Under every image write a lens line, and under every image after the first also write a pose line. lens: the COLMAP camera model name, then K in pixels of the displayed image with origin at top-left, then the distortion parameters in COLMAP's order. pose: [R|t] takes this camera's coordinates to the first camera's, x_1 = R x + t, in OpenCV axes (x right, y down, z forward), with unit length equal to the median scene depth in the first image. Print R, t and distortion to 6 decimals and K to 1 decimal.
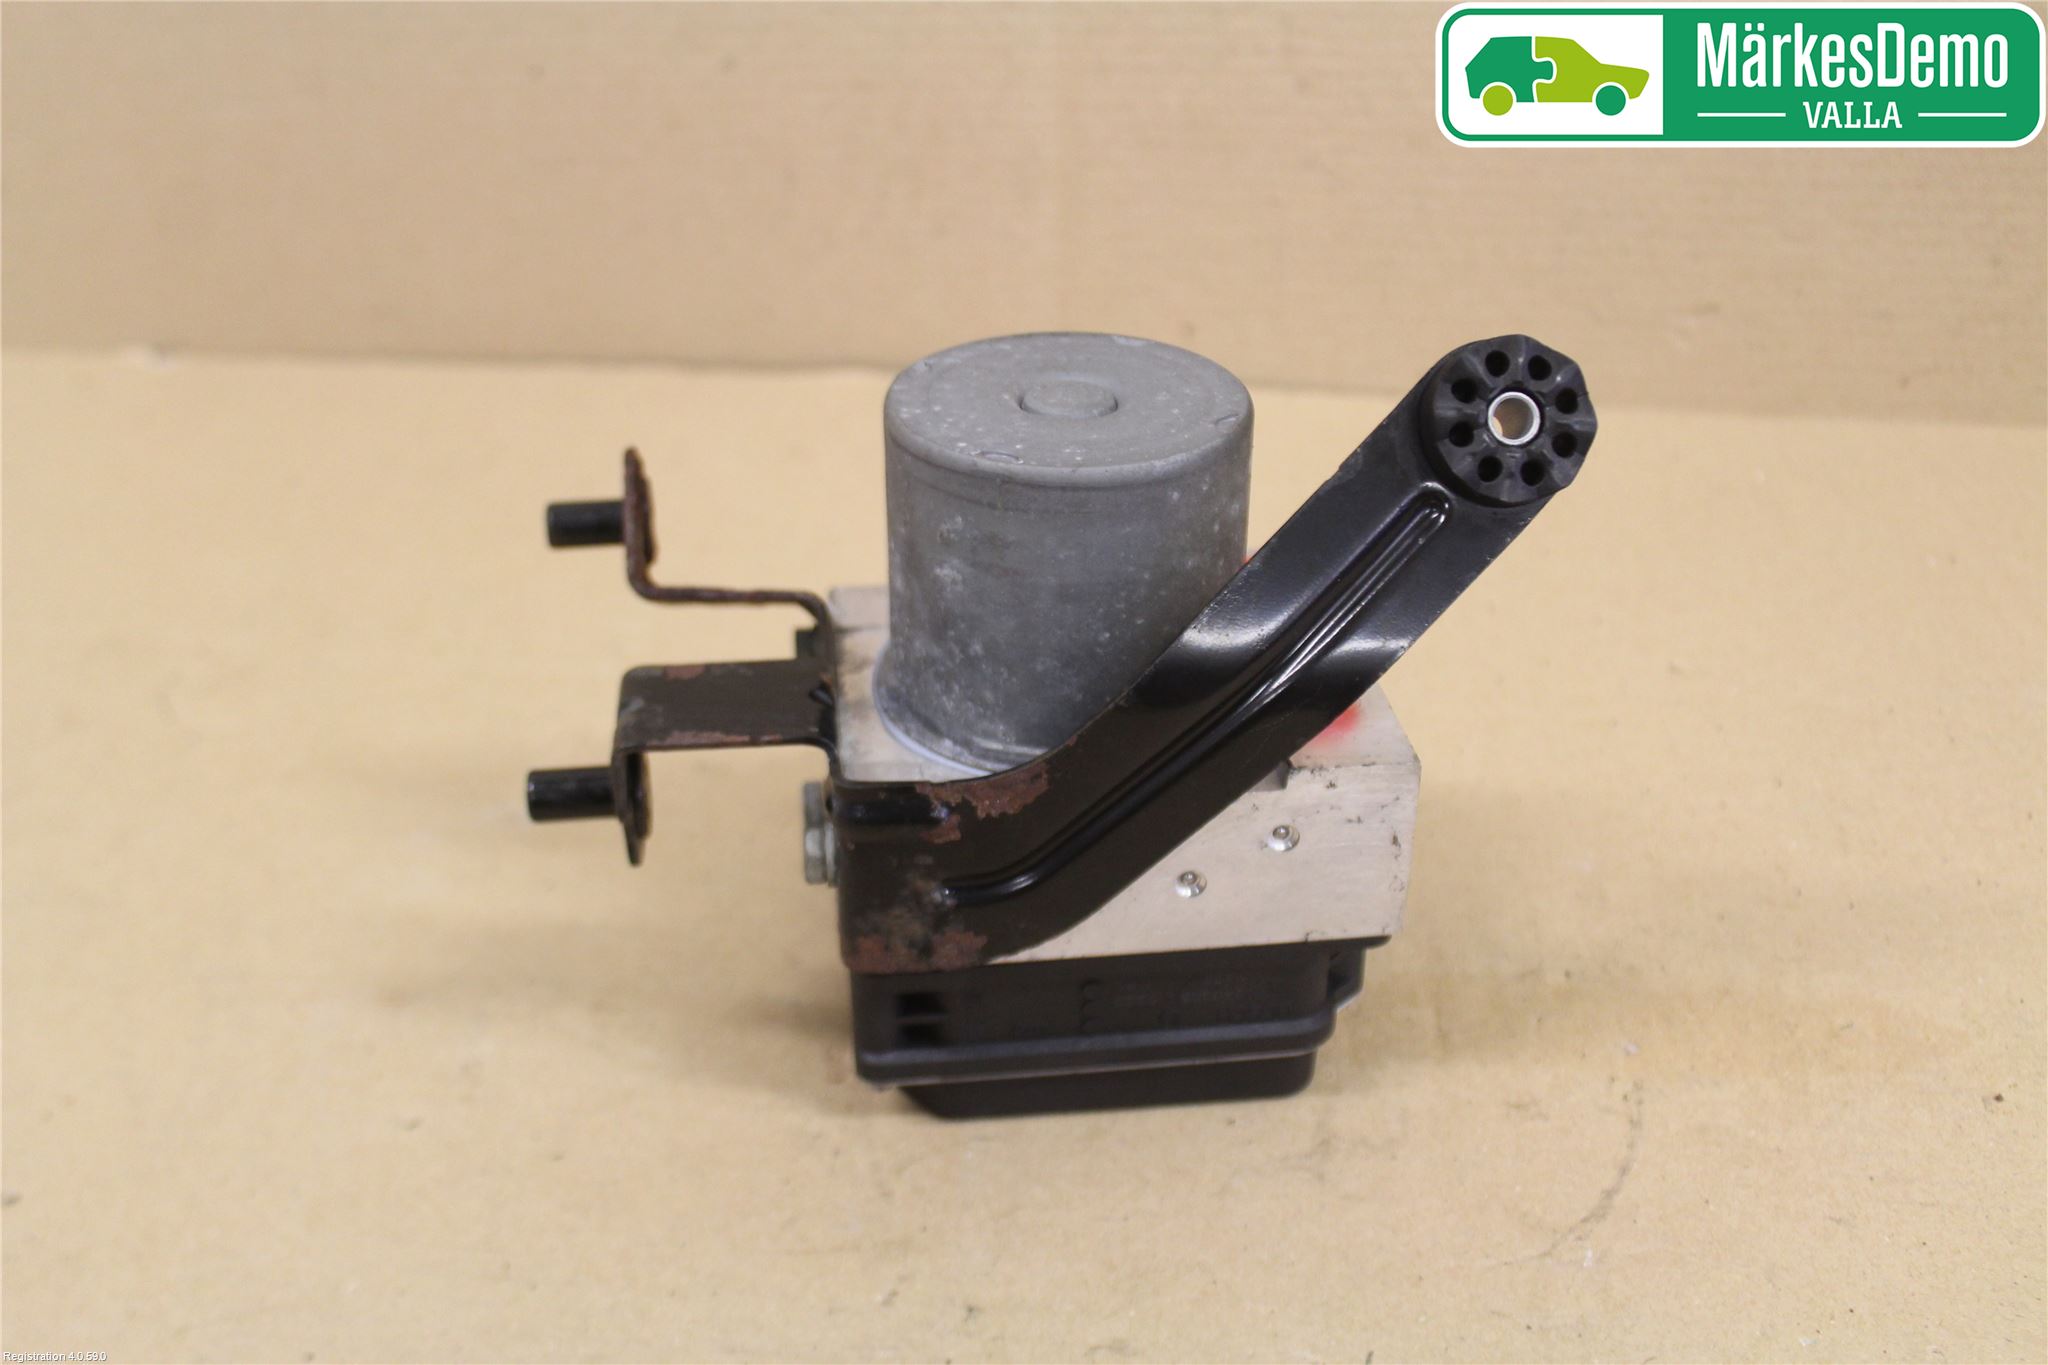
lens RADIAL K [[2134.1, 0, 1026.8], [0, 2134.1, 713.5], [0, 0, 1]] dist [-0.080316, 0.052461]
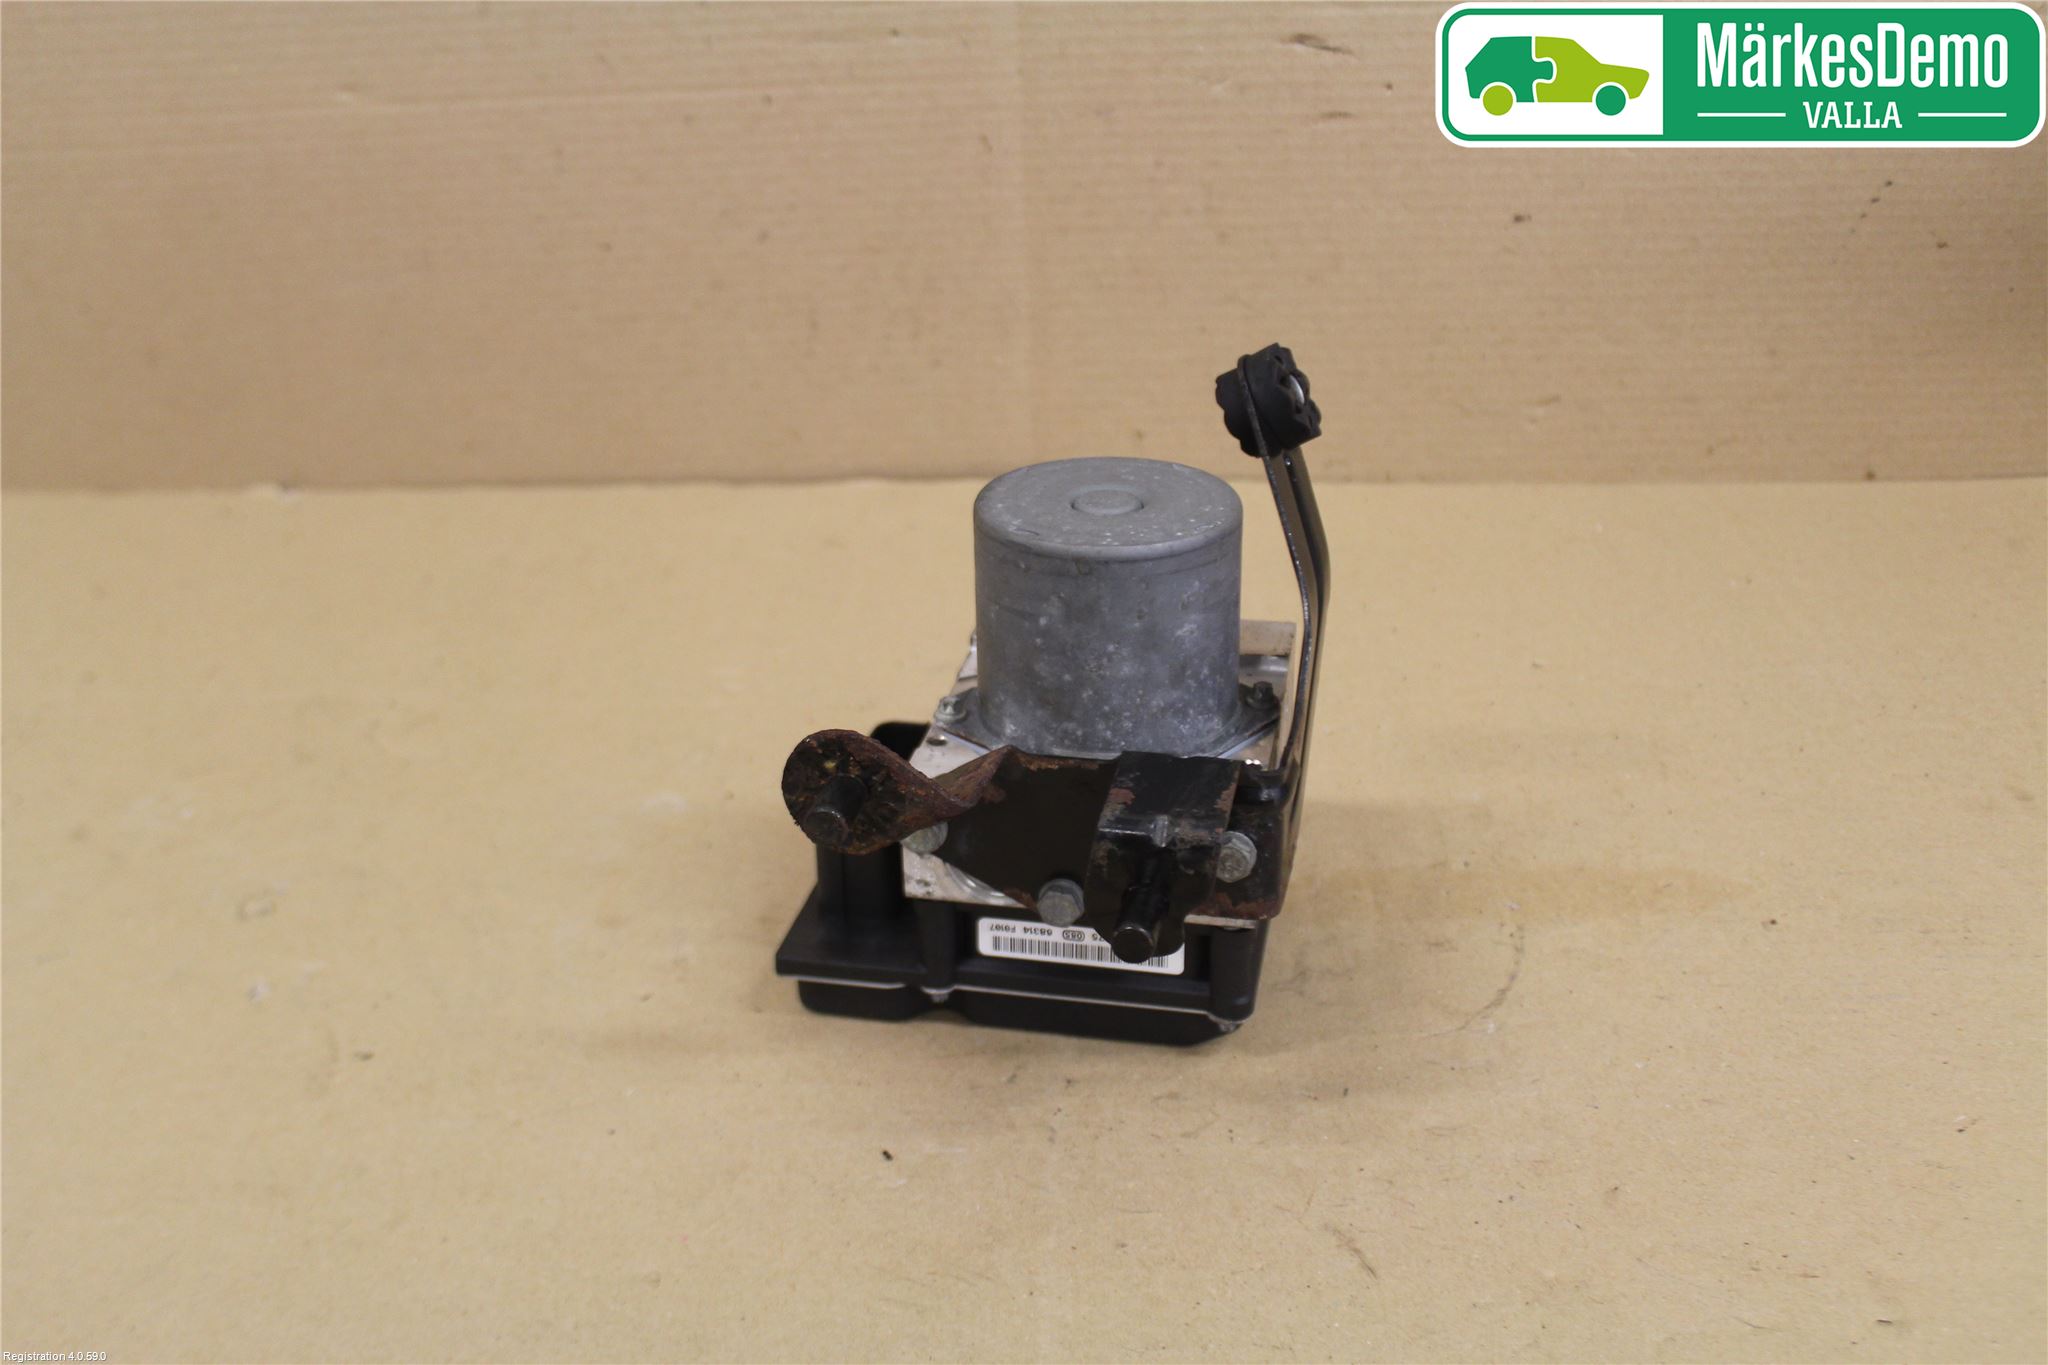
lens RADIAL K [[2134.1, 0, 1026.8], [0, 2134.1, 713.5], [0, 0, 1]] dist [-0.080316, 0.052461]
pose [[0.997871, -0.045030, 0.047168, -0.098041], [0.048217, 0.996467, -0.068771, 0.115309], [-0.043904, 0.070899, 0.996517, -0.400628]]
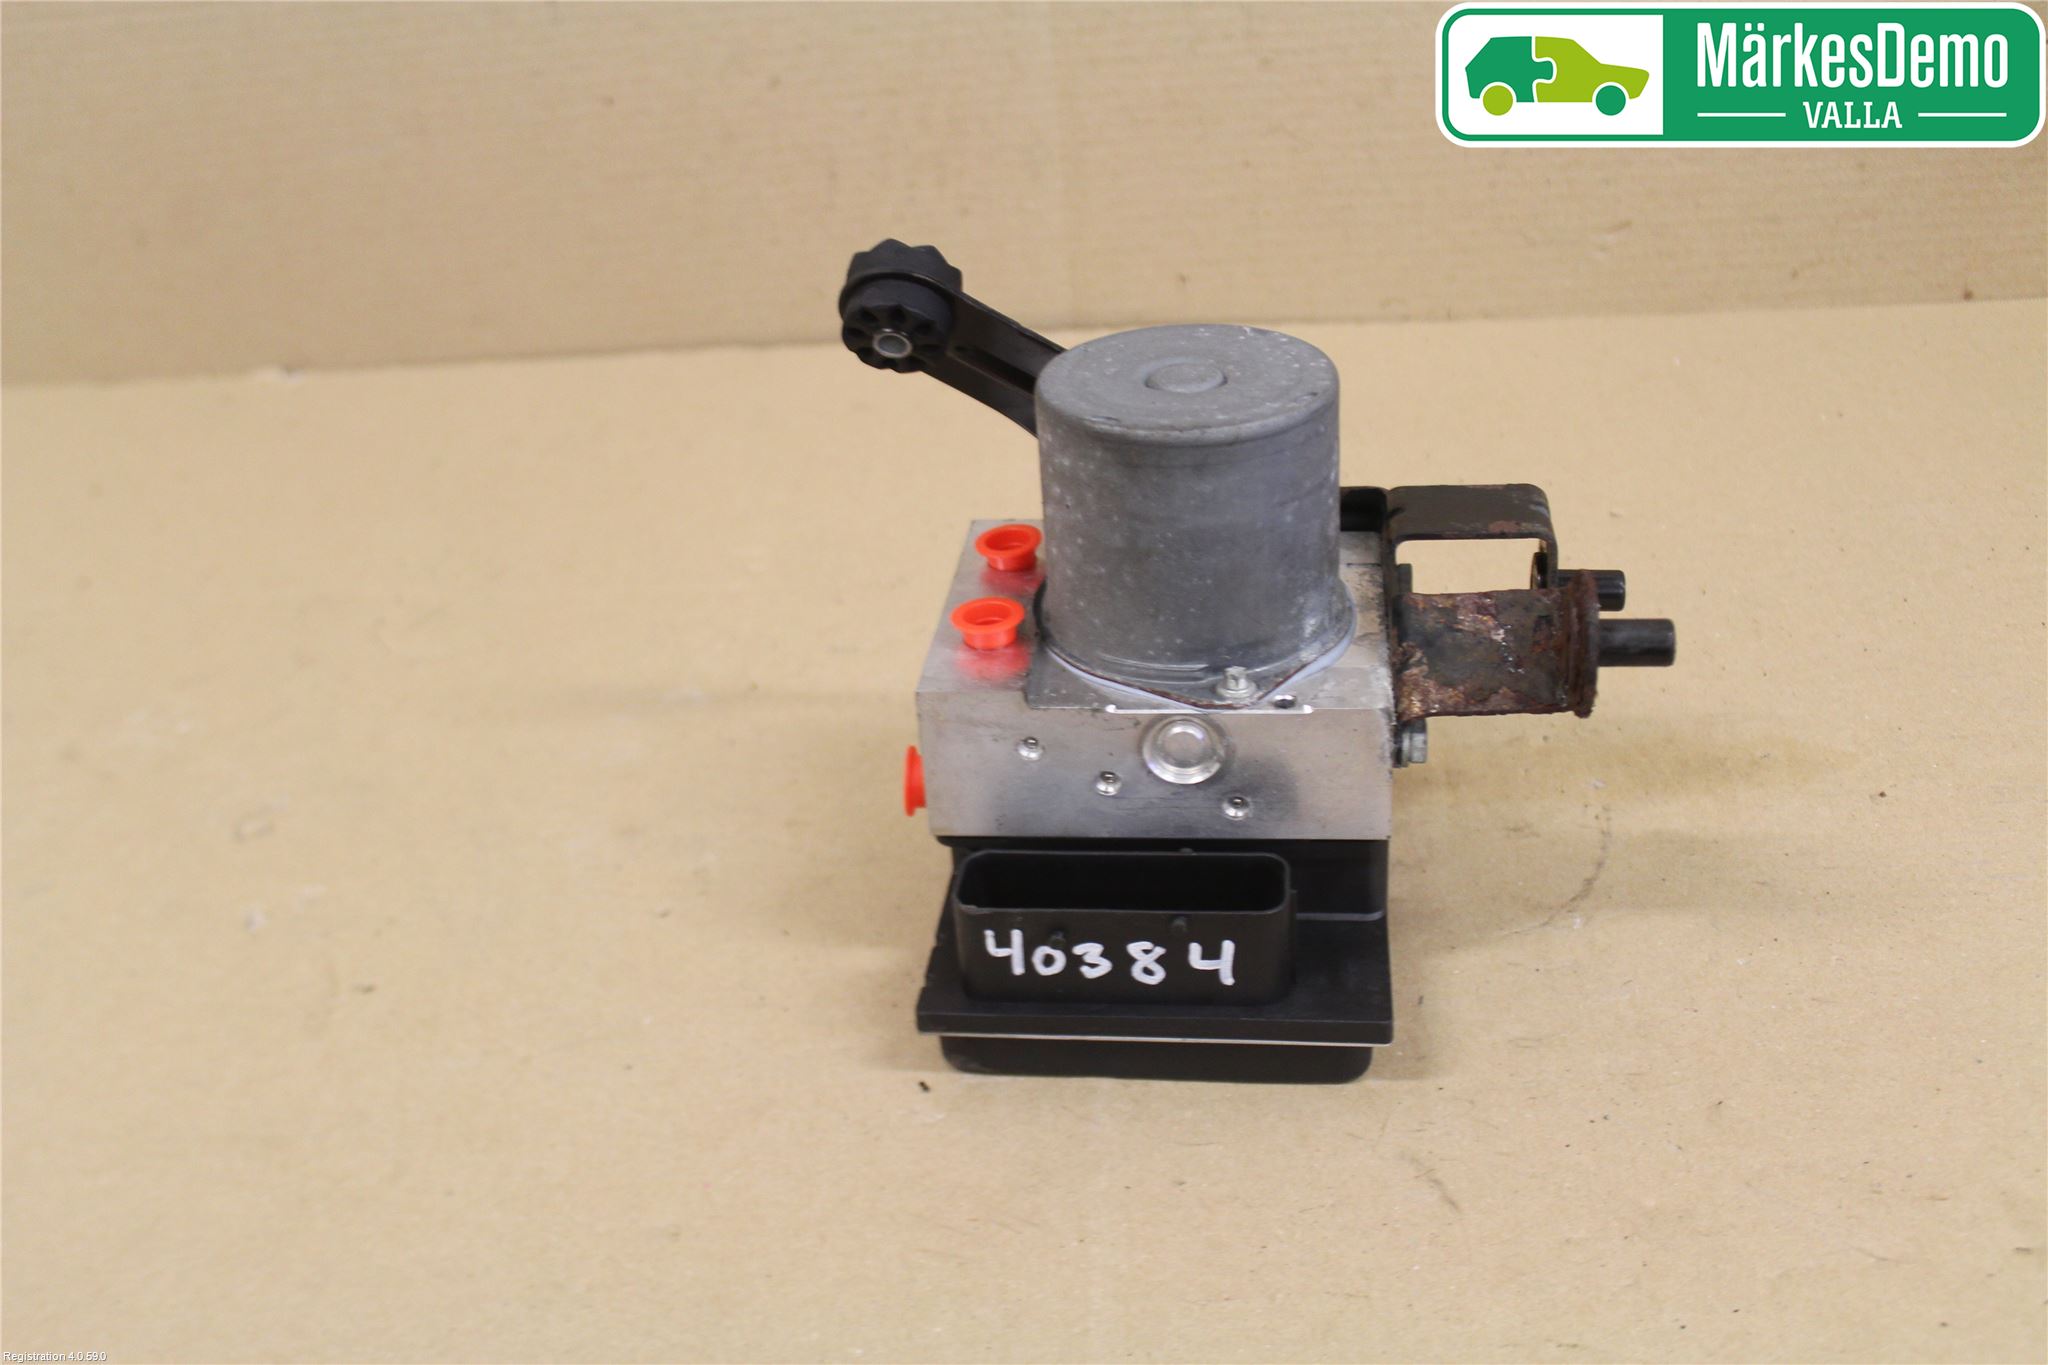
lens RADIAL K [[2151.2, 0, 1024.0], [0, 2151.2, 682.5], [0, 0, 1]] dist [-0.098566, 0.089588]
pose [[0.996659, -0.080684, 0.012685, -0.076655], [0.080845, 0.996645, -0.012739, 0.086689], [-0.011614, 0.013722, 0.999838, -0.304201]]
